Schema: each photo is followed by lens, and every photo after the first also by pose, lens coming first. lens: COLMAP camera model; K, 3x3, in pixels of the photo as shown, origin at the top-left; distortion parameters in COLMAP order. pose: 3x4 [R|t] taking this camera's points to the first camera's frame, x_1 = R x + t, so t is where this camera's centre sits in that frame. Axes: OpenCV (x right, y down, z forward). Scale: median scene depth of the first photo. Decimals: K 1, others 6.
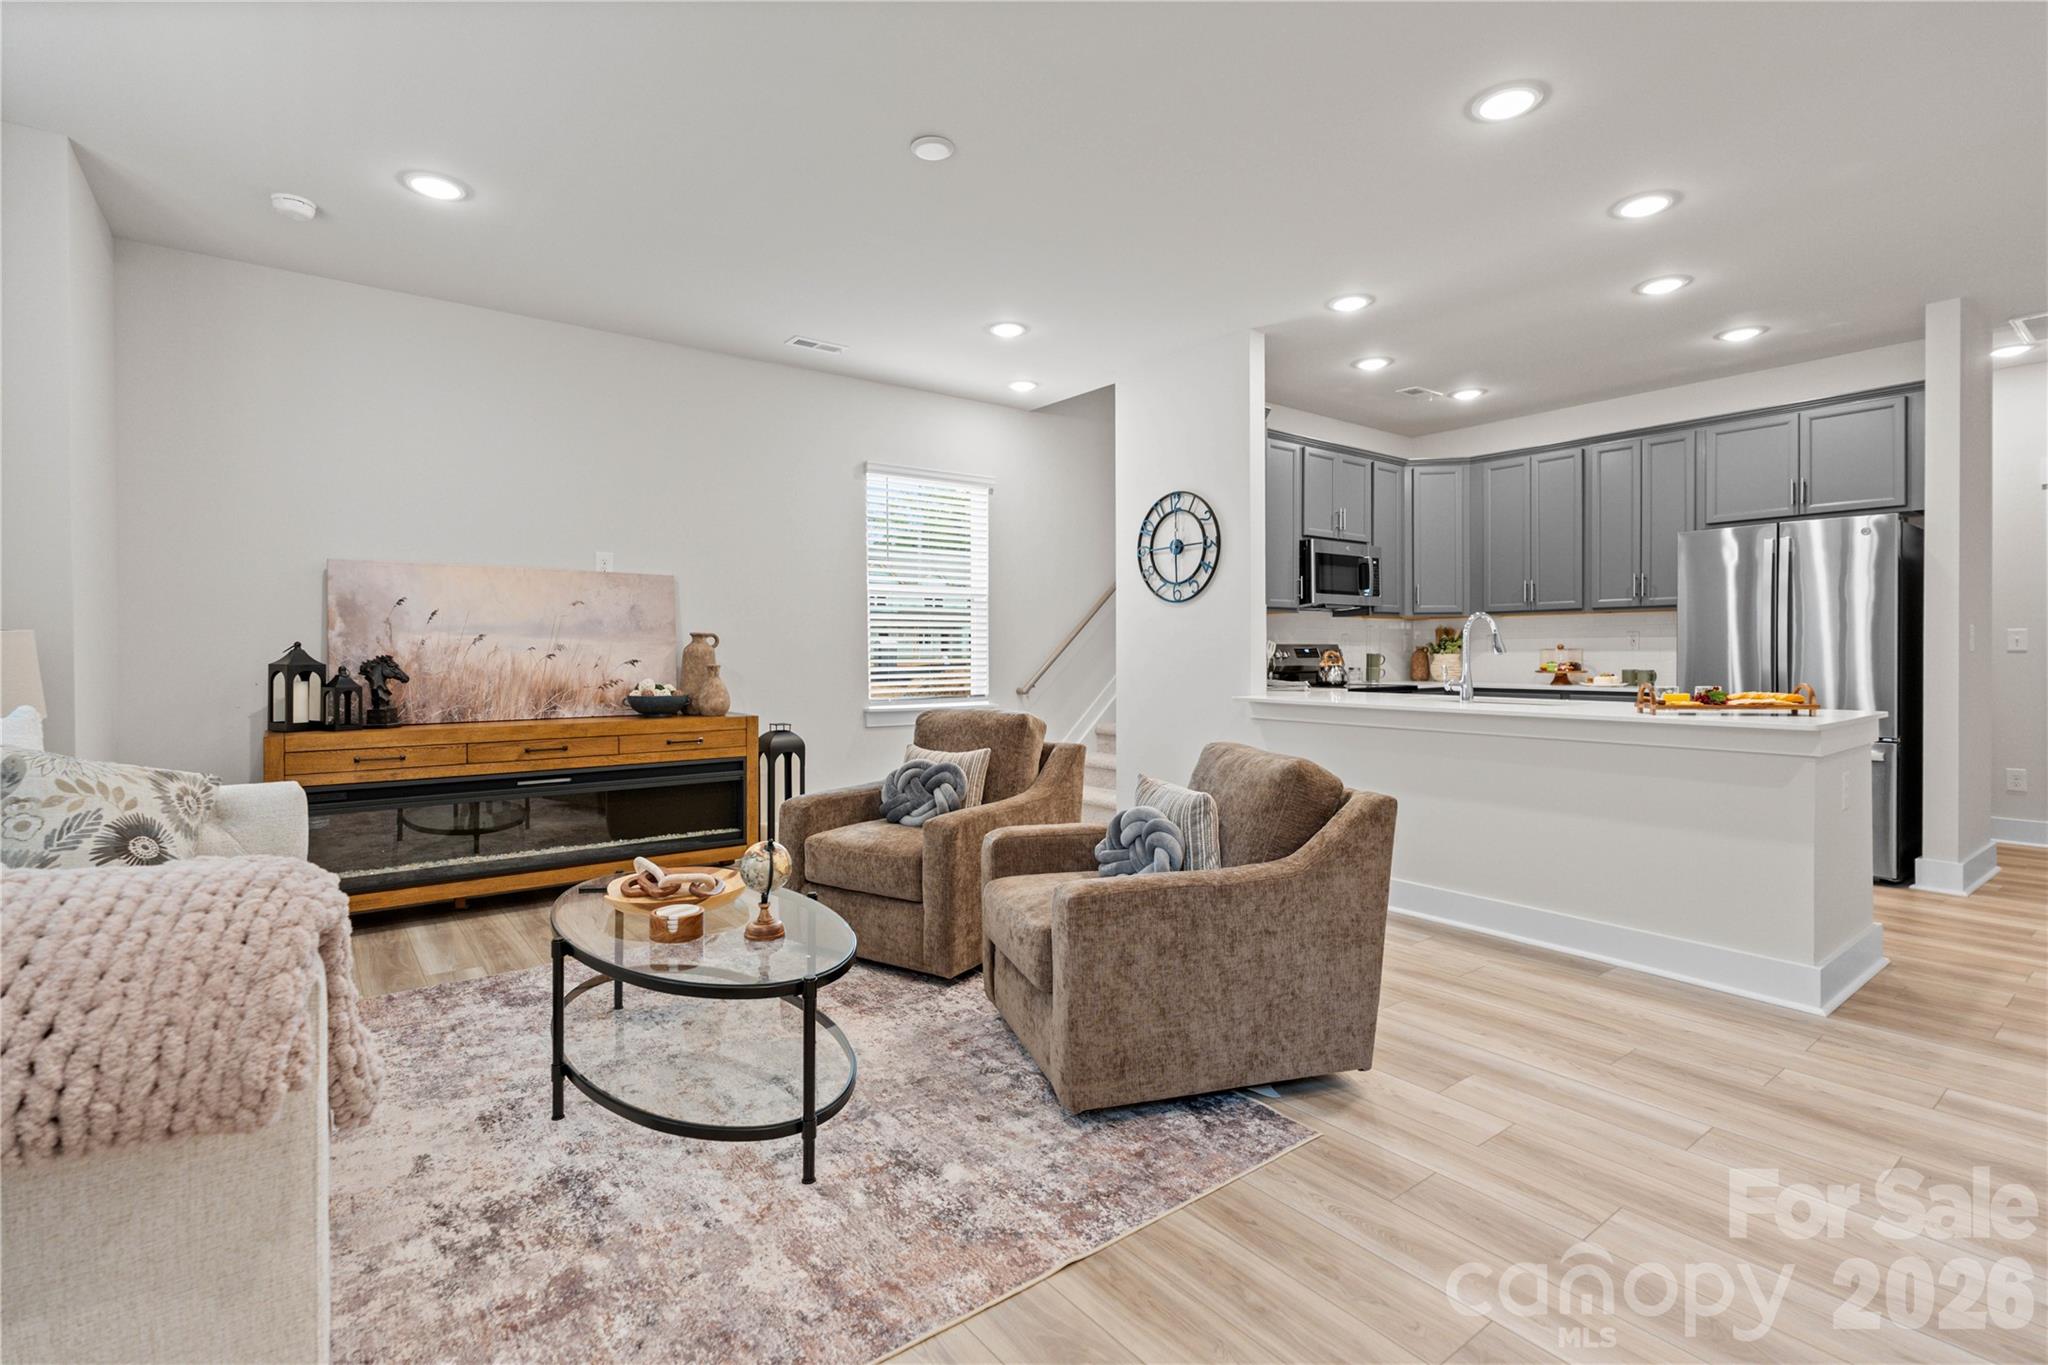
lens RADIAL K [[971.8, 0, 1009.2], [0, 971.8, 658.6], [0, 0, 1]] dist [-0.003017, 0.000581]
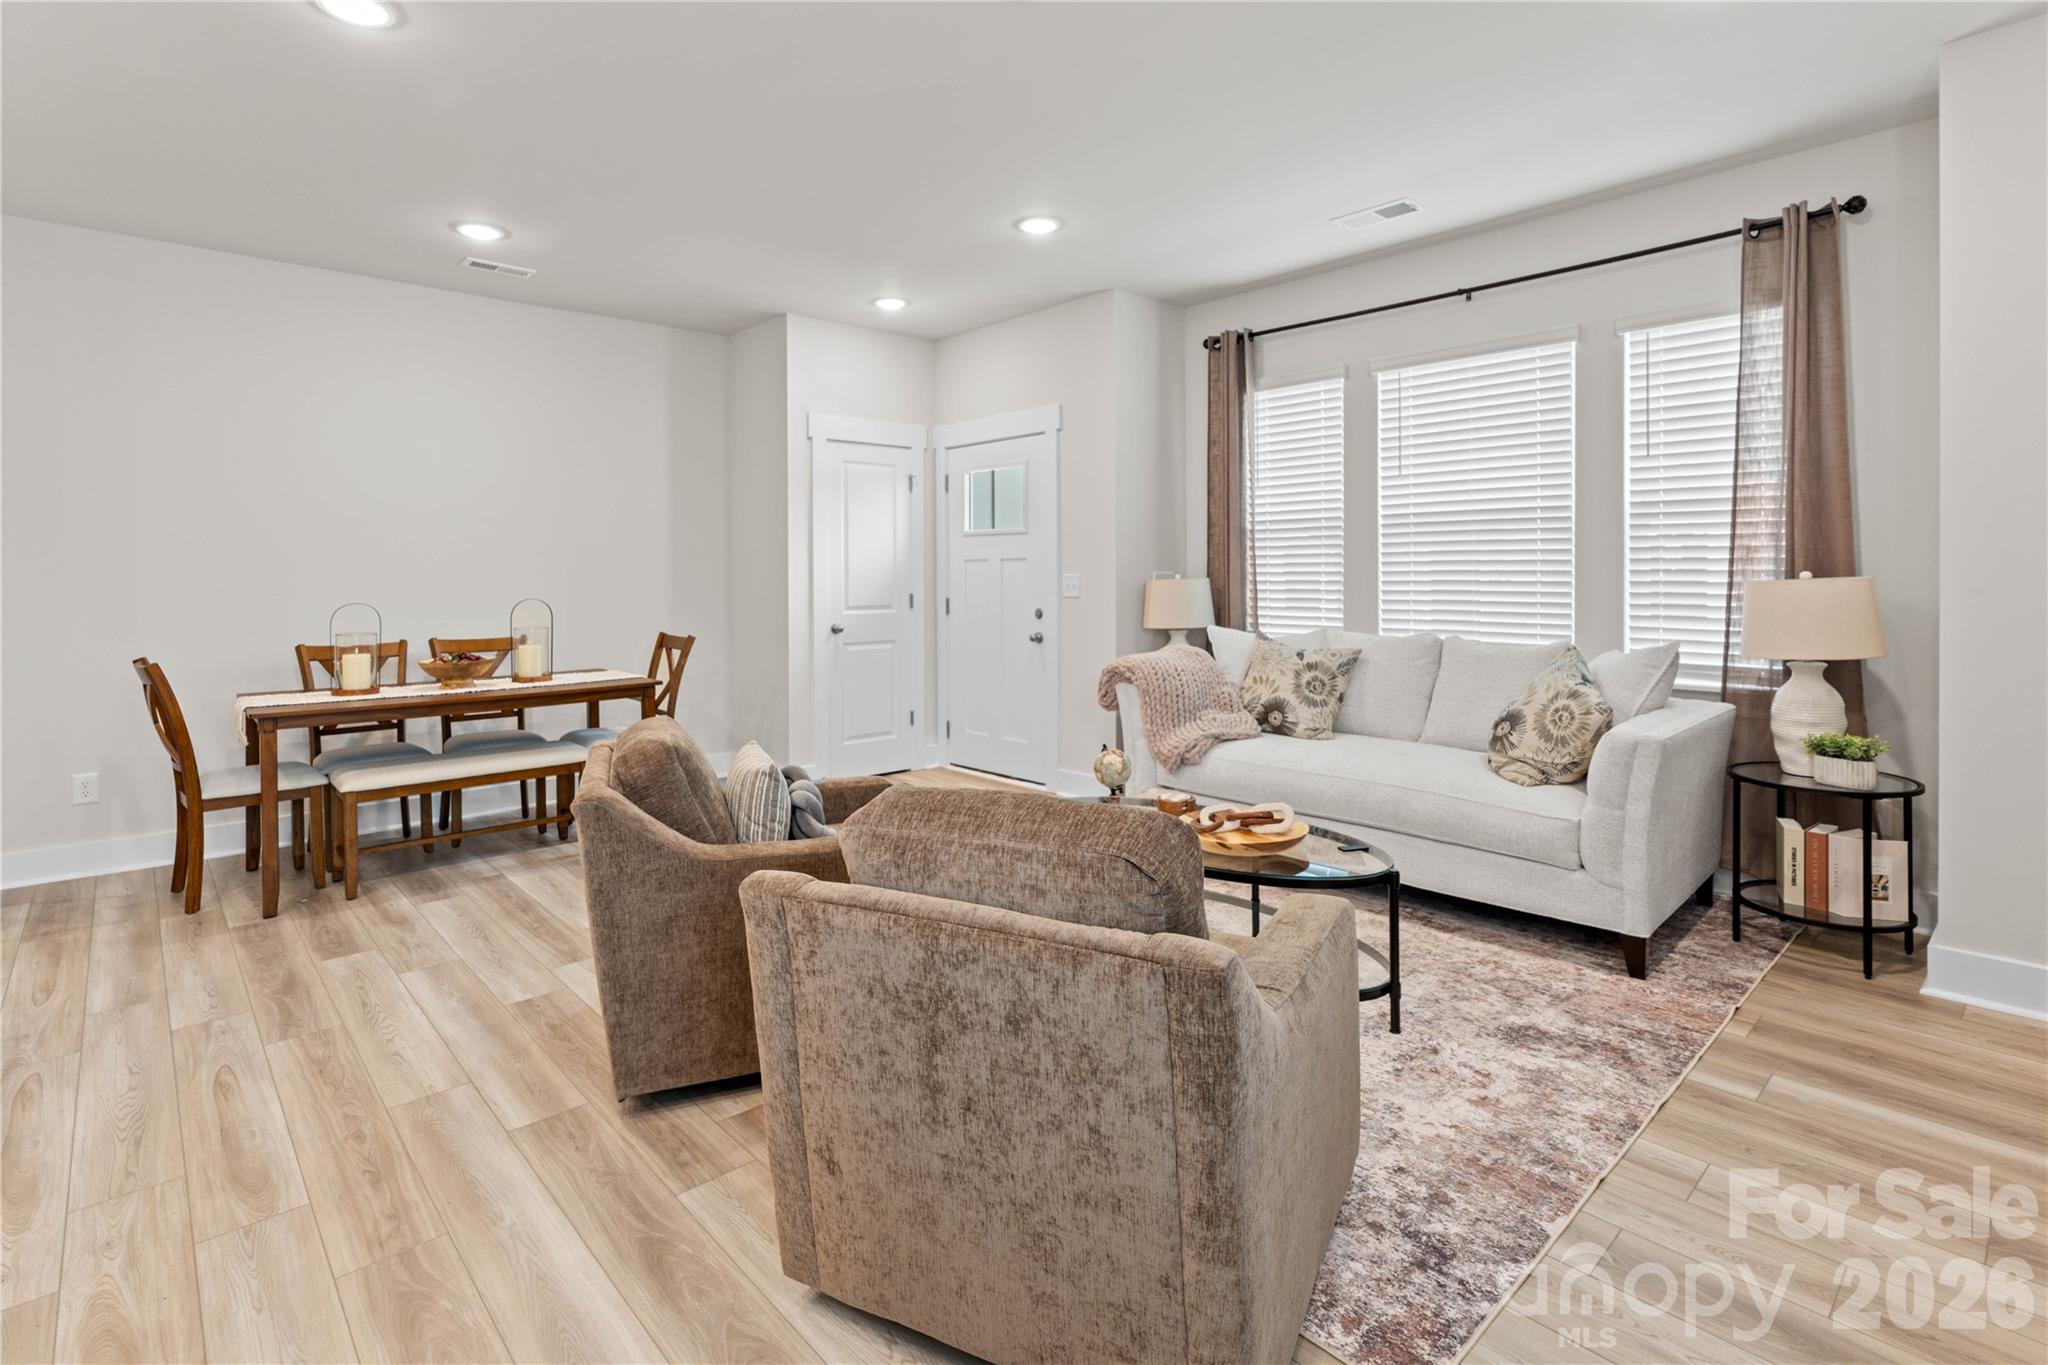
lens RADIAL K [[971.8, 0, 1006.3], [0, 971.8, 582.3], [0, 0, 1]] dist [-0.003017, 0.000581]
pose [[-0.995443, 0.012770, -0.094502, 0.007307], [0.011120, 0.999777, 0.017965, -0.032030], [0.094711, 0.016832, -0.995363, 1.140144]]
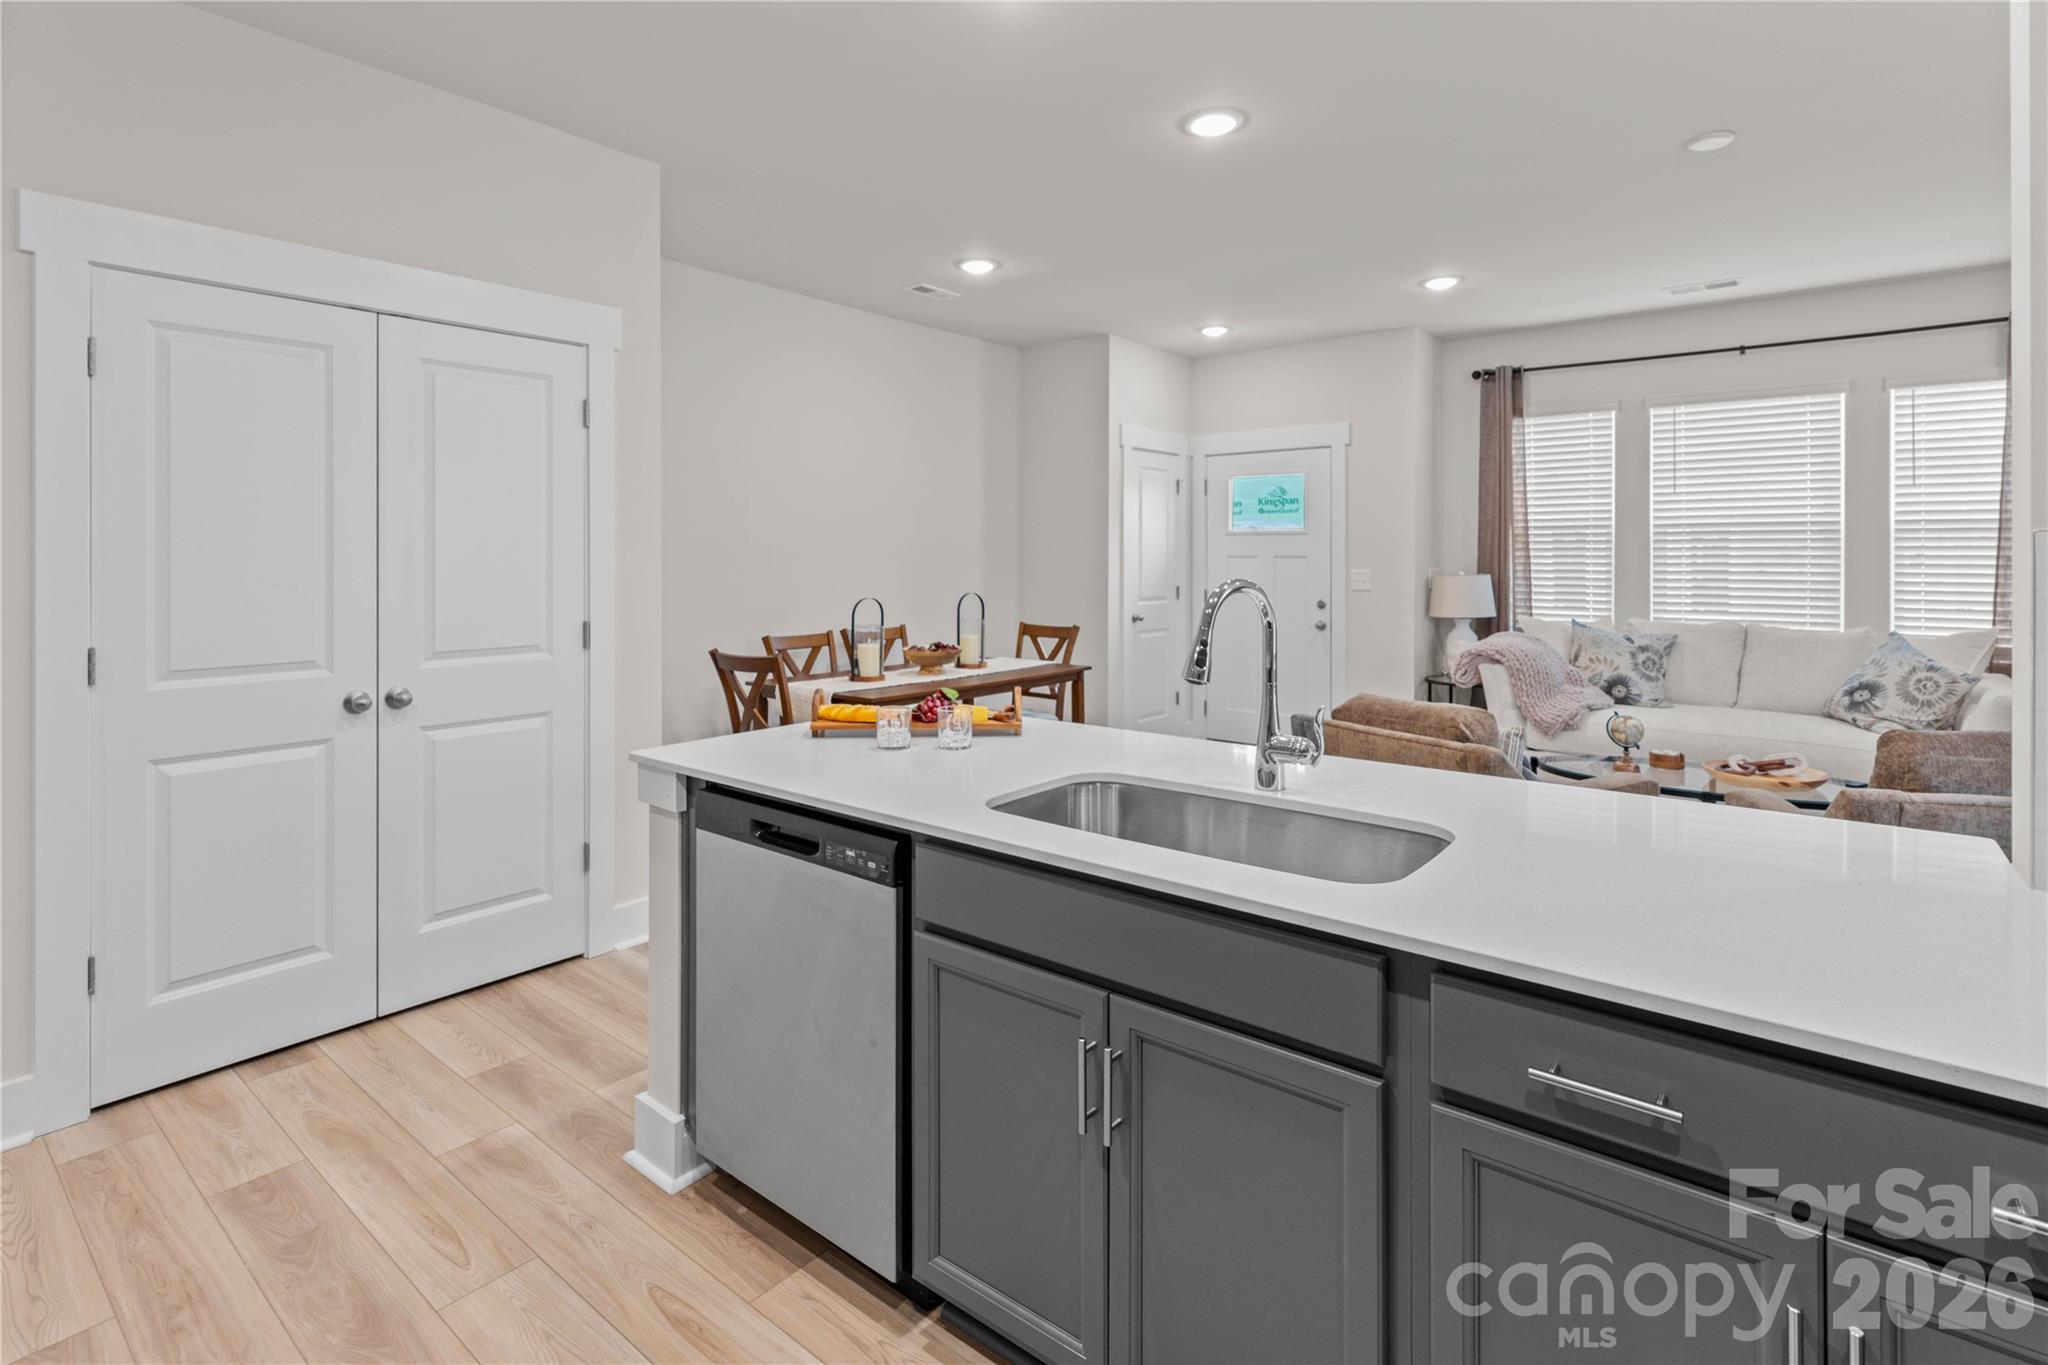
lens RADIAL K [[971.8, 0, 1008.9], [0, 971.8, 558.0], [0, 0, 1]] dist [-0.003017, 0.000581]
pose [[-0.973133, 0.006128, -0.230162, 0.582685], [0.003930, 0.999942, 0.010007, -0.051661], [0.230210, 0.008833, -0.973101, 1.181232]]
